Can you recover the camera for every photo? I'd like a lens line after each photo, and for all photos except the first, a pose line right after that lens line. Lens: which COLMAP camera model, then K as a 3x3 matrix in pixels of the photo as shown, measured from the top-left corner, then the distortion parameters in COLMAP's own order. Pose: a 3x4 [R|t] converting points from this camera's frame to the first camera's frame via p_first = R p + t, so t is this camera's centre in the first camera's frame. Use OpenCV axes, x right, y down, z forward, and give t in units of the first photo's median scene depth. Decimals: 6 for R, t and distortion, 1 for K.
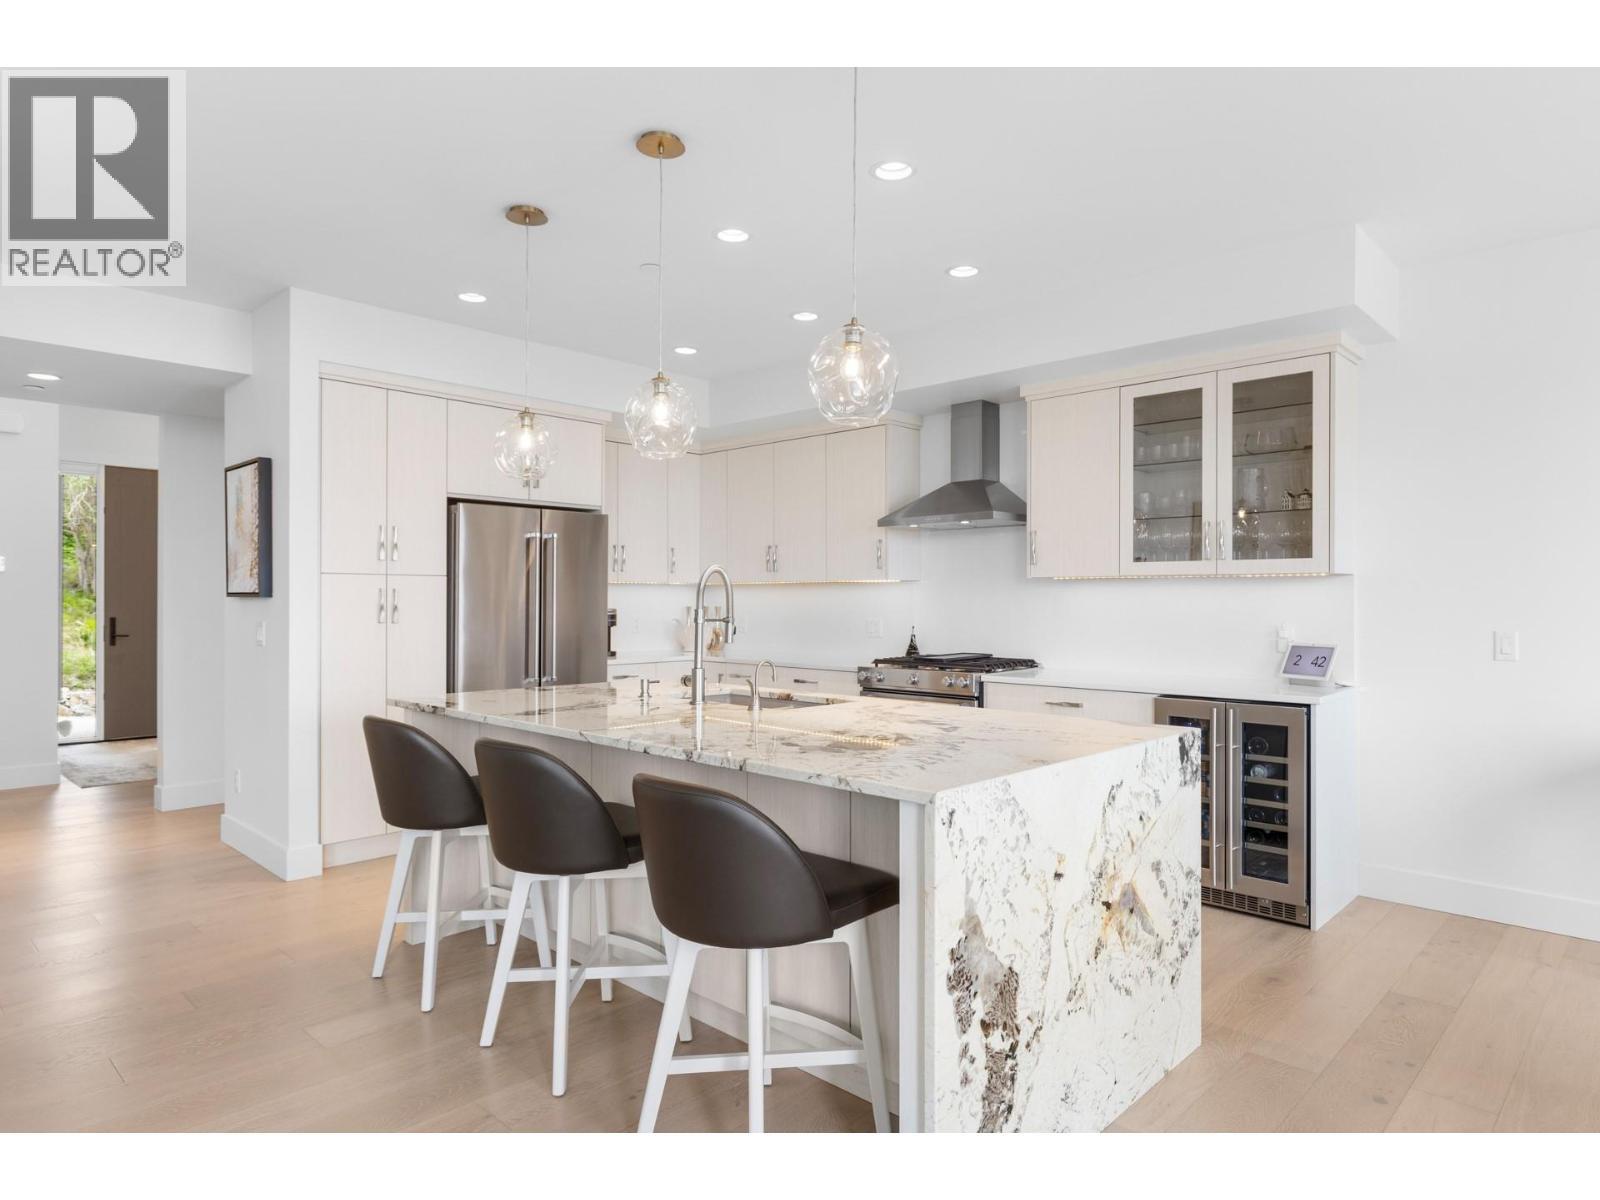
lens RADIAL K [[931.2, 0, 816.1], [0, 931.2, 601.8], [0, 0, 1]] dist [0.002168, 0.000100]
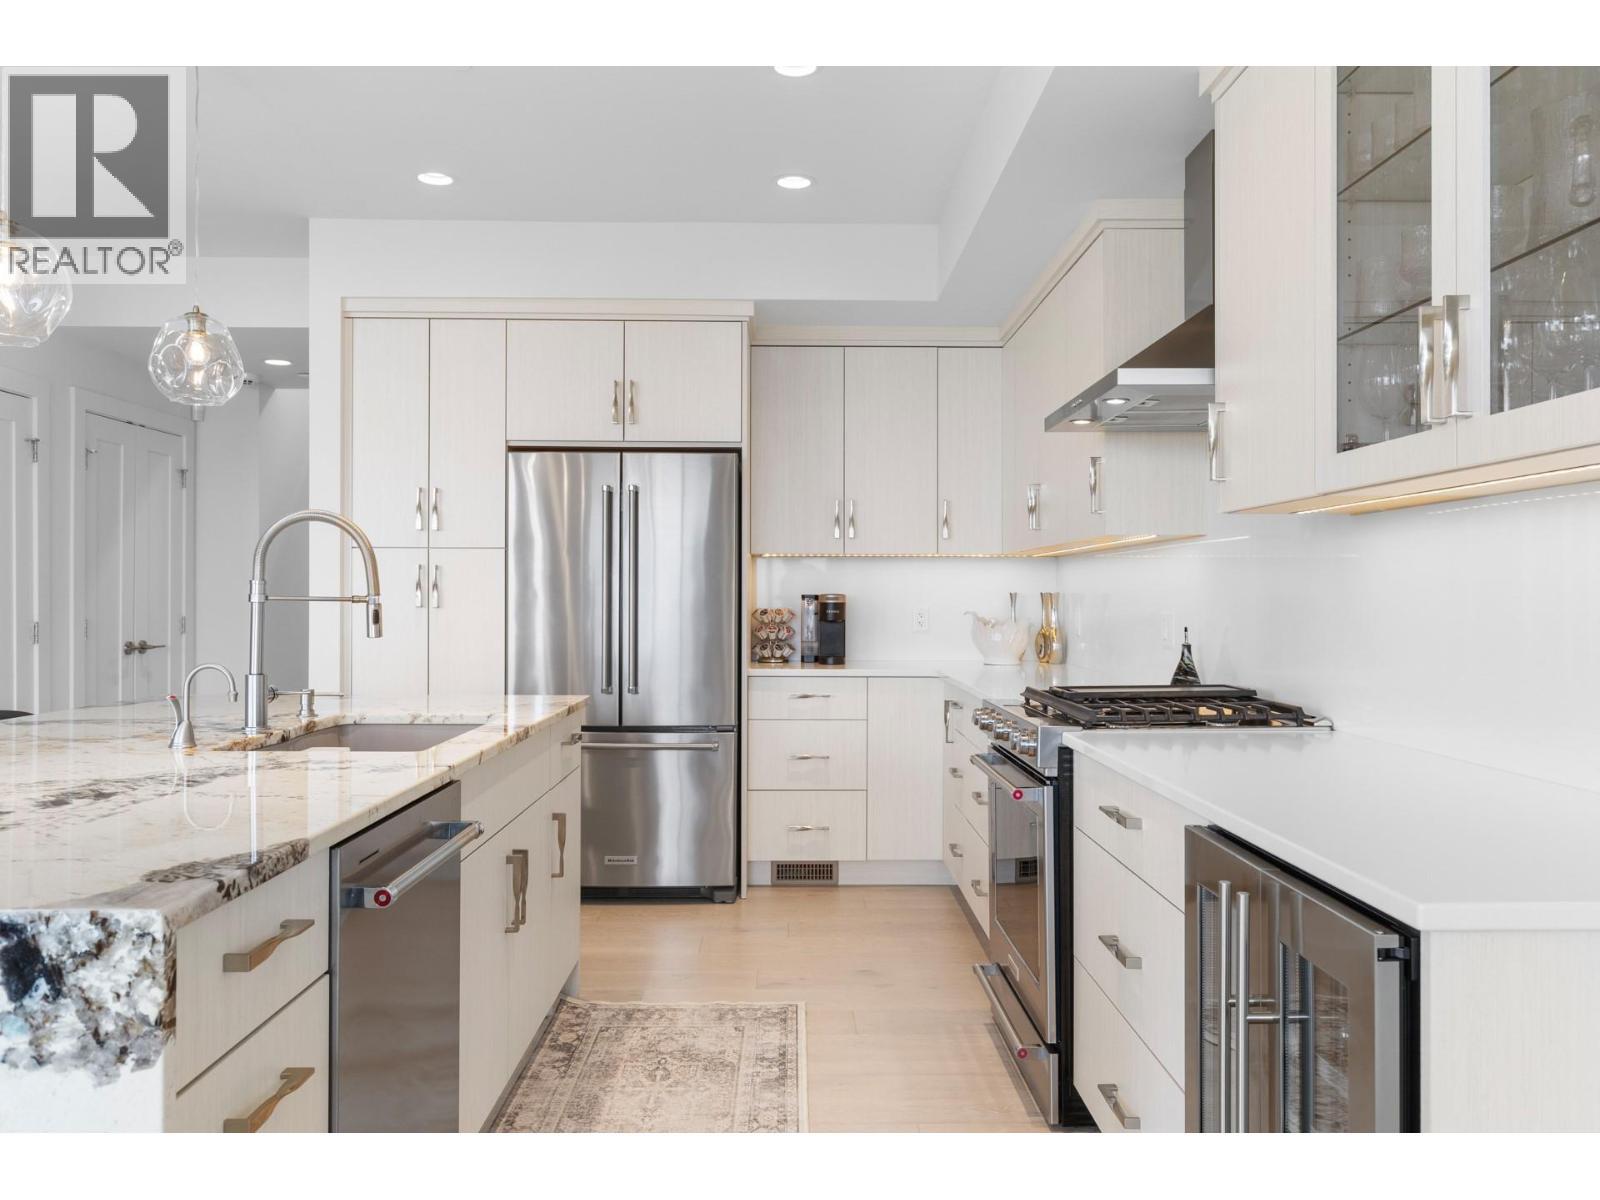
lens RADIAL K [[1184.5, 0, 800.0], [0, 1184.5, 600.0], [0, 0, 1]] dist [0.073846, -0.068041]
pose [[0.691363, 0.003588, -0.722499, 0.556827], [-0.002190, 0.999993, 0.002870, 0.013888], [0.722504, -0.000402, 0.691366, 0.554130]]
